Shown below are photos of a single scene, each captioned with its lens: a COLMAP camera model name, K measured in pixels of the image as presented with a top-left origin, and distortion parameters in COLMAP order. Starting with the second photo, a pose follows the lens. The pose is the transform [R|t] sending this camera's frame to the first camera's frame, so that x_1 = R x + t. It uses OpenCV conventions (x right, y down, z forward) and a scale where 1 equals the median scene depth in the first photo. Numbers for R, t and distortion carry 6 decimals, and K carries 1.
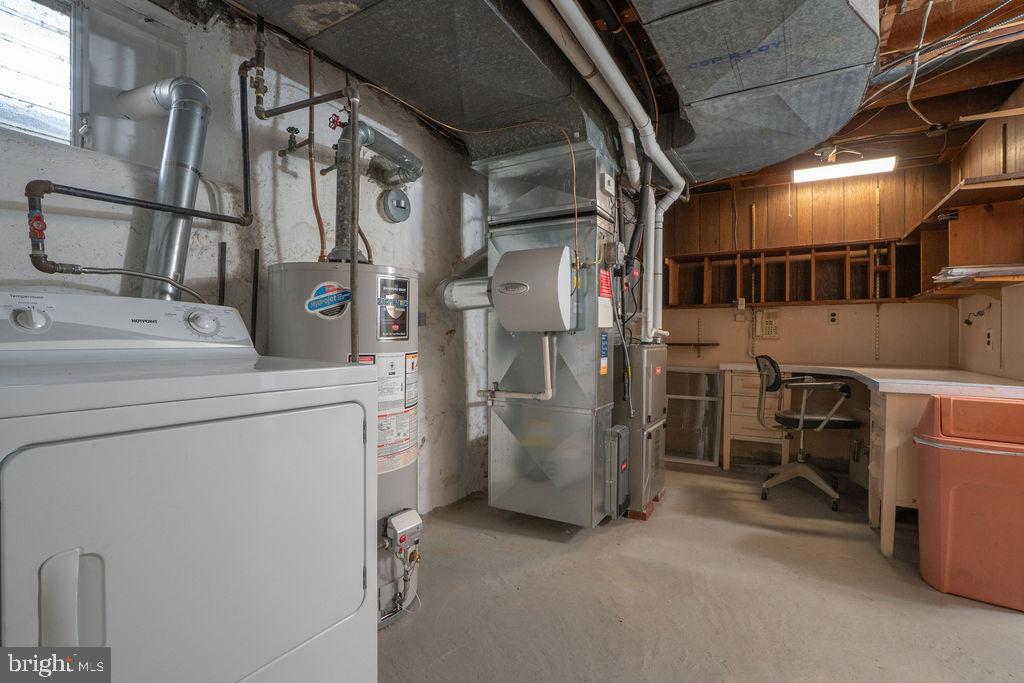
lens RADIAL K [[479.9, 0, 512.0], [0, 479.9, 341.5], [0, 0, 1]] dist [-0.004520, -0.000701]
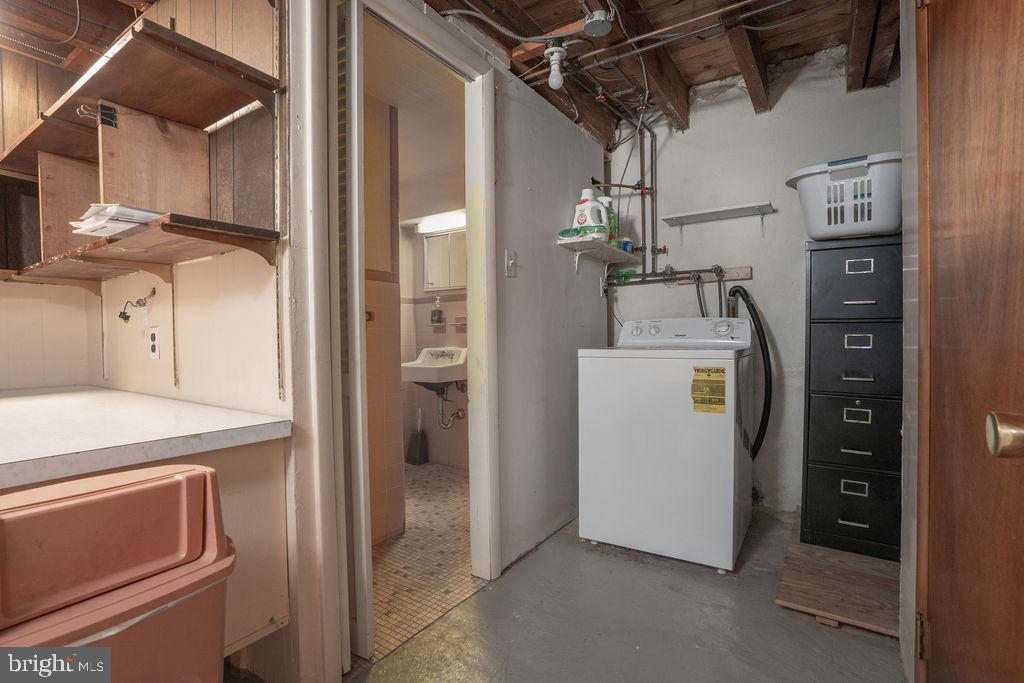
lens RADIAL K [[479.9, 0, 512.0], [0, 479.9, 341.5], [0, 0, 1]] dist [-0.004520, -0.000701]
pose [[0.069324, -0.014166, 0.997494, 0.371562], [0.016887, 0.999773, 0.013024, -0.006628], [-0.997451, 0.015942, 0.069548, 0.458232]]
